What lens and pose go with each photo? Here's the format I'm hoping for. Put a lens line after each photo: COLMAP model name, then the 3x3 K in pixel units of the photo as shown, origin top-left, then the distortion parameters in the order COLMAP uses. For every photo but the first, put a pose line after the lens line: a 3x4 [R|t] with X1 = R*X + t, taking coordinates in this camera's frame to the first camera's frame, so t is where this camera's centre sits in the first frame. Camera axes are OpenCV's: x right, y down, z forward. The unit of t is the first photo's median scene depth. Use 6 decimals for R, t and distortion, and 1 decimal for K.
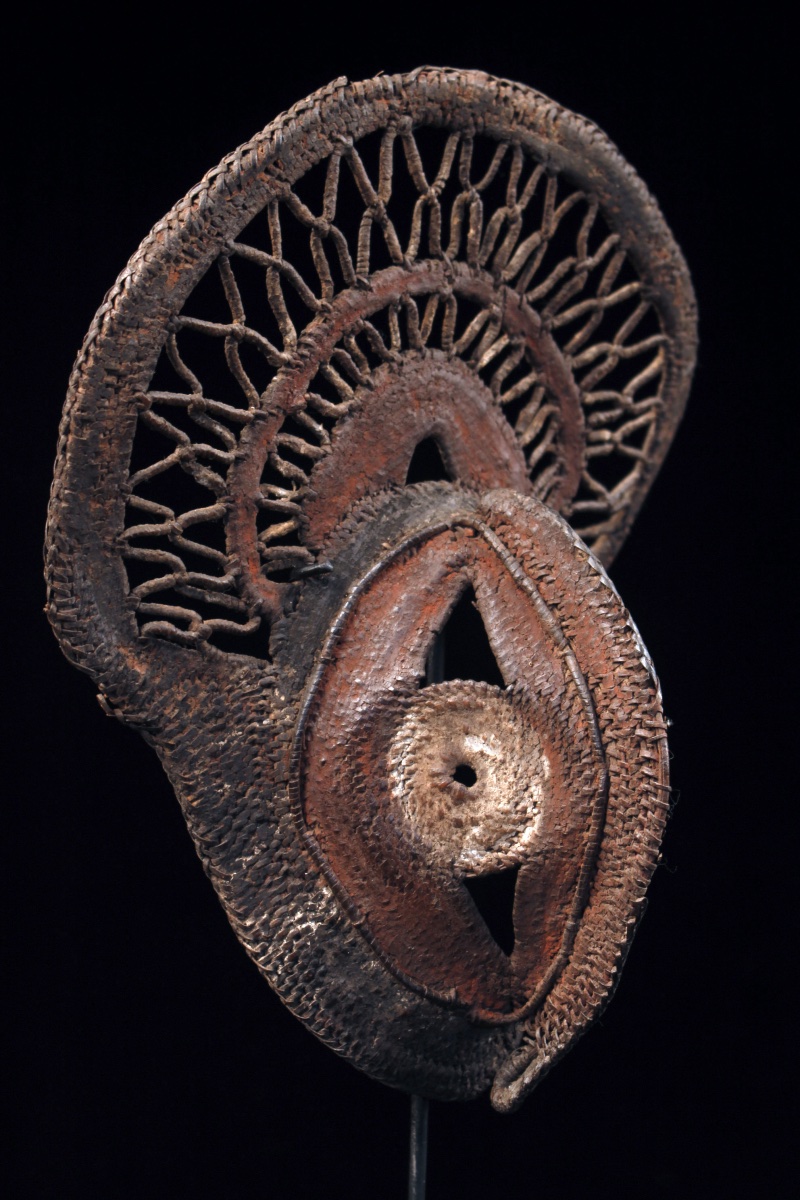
lens RADIAL K [[2968.4, 0, 400.8], [0, 2968.4, 607.3], [0, 0, 1]] dist [-0.018515, 0.000000]
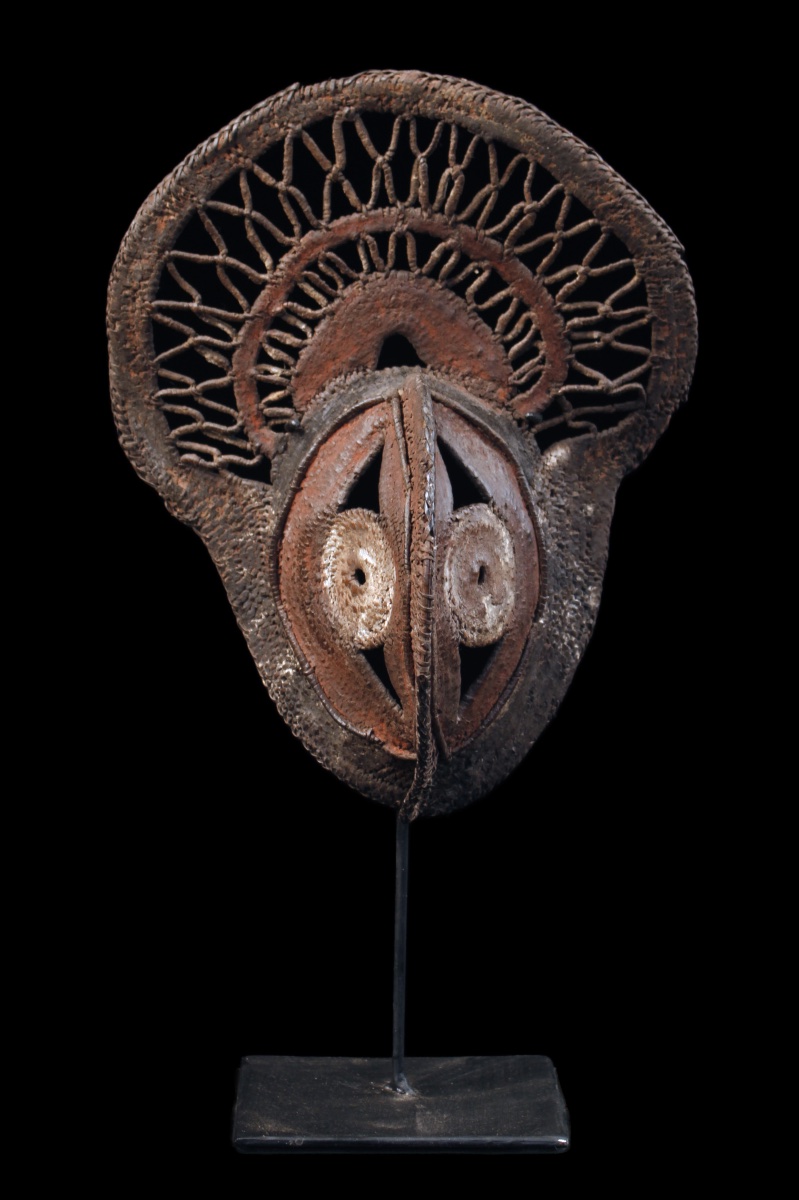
lens RADIAL K [[2888.7, 0, 442.9], [0, 2888.7, 514.5], [0, 0, 1]] dist [0.043256, 0.000000]
pose [[0.730247, 0.070749, -0.679511, 0.980128], [-0.050594, 0.997493, 0.049486, -0.042379], [0.681308, -0.001758, 0.731995, 0.023163]]
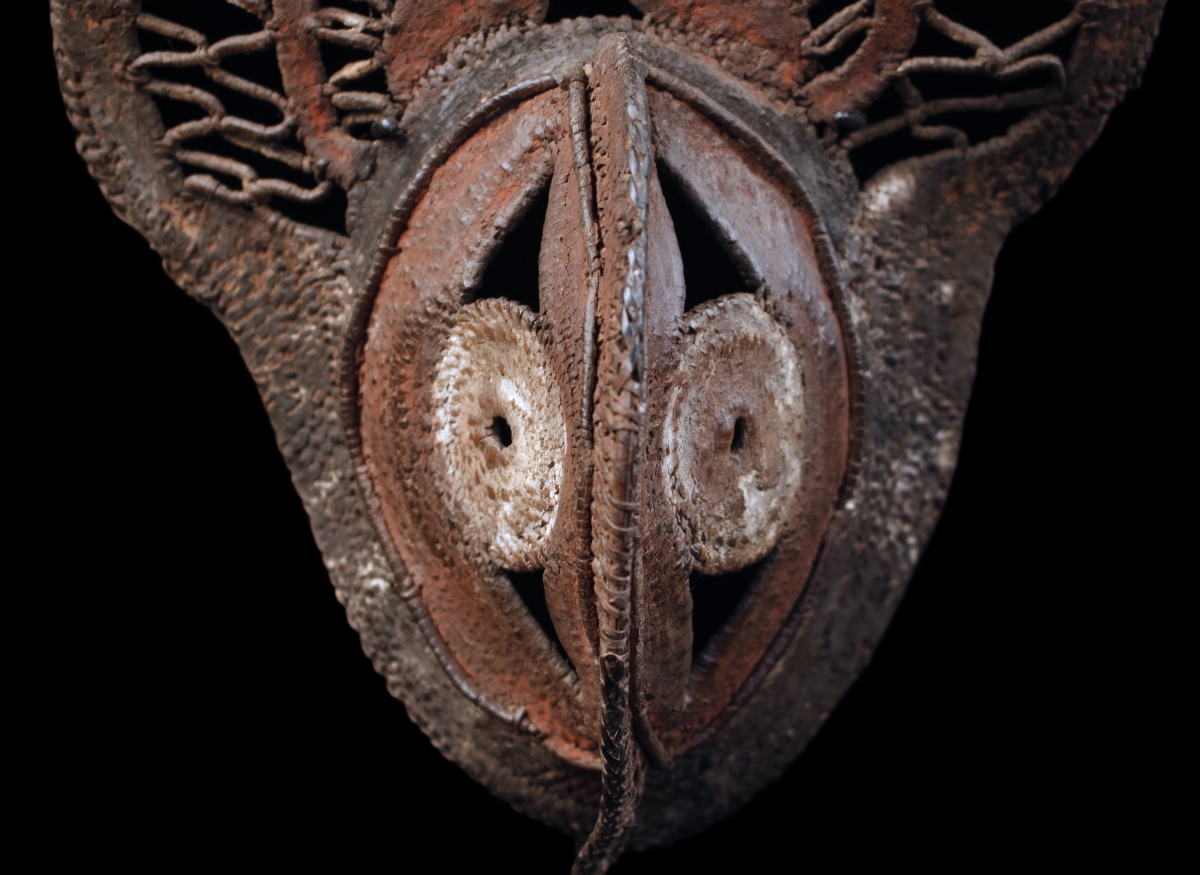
lens RADIAL K [[2499.5, 0, 552.0], [0, 2499.5, 451.8], [0, 0, 1]] dist [-0.010745, 0.000000]
pose [[0.681180, 0.181328, -0.709305, 0.464376], [-0.063015, 0.979769, 0.189954, -0.055023], [0.729399, -0.084696, 0.678826, 0.593791]]
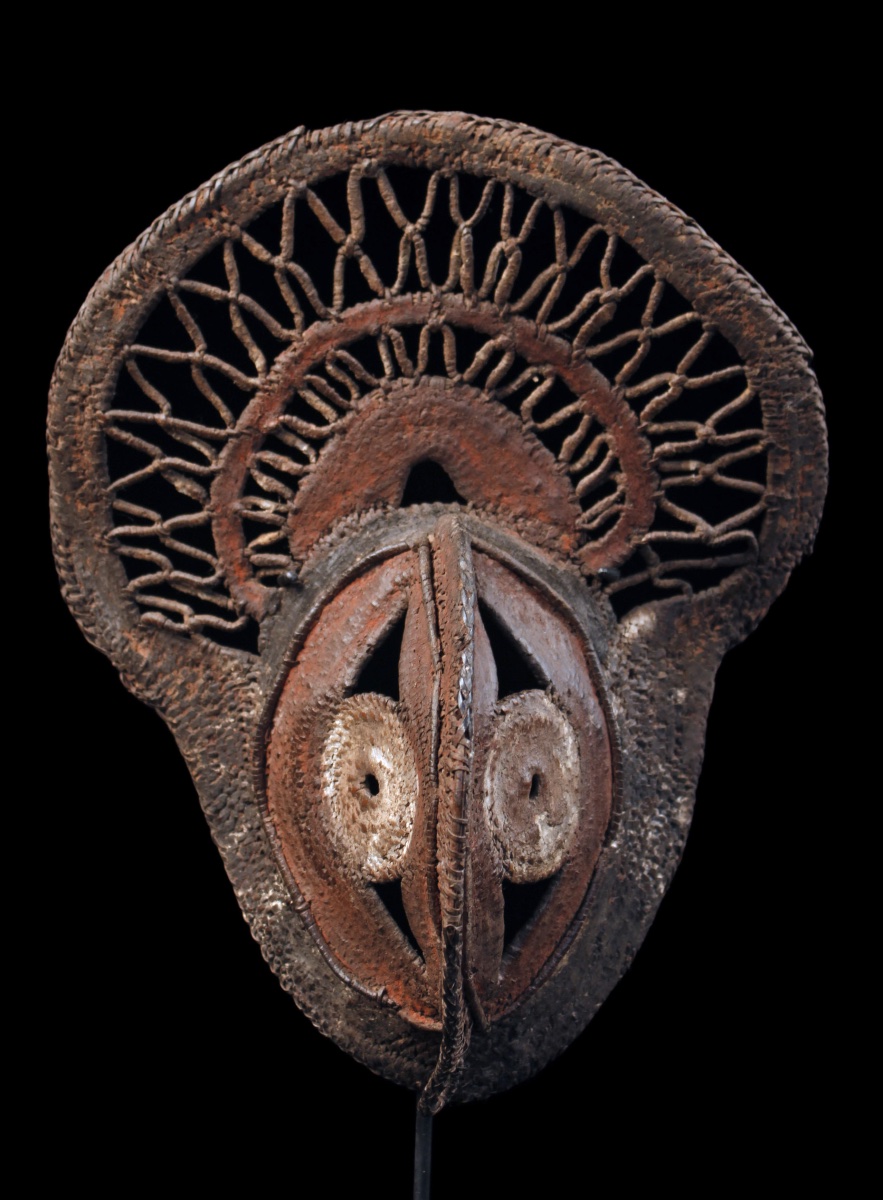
lens RADIAL K [[3022.4, 0, 426.3], [0, 3022.4, 497.3], [0, 0, 1]] dist [0.034131, 0.000000]
pose [[0.709061, 0.059899, -0.702599, 0.782148], [-0.068380, 0.997530, 0.016033, -0.063210], [0.701824, 0.036675, 0.711405, 0.247561]]
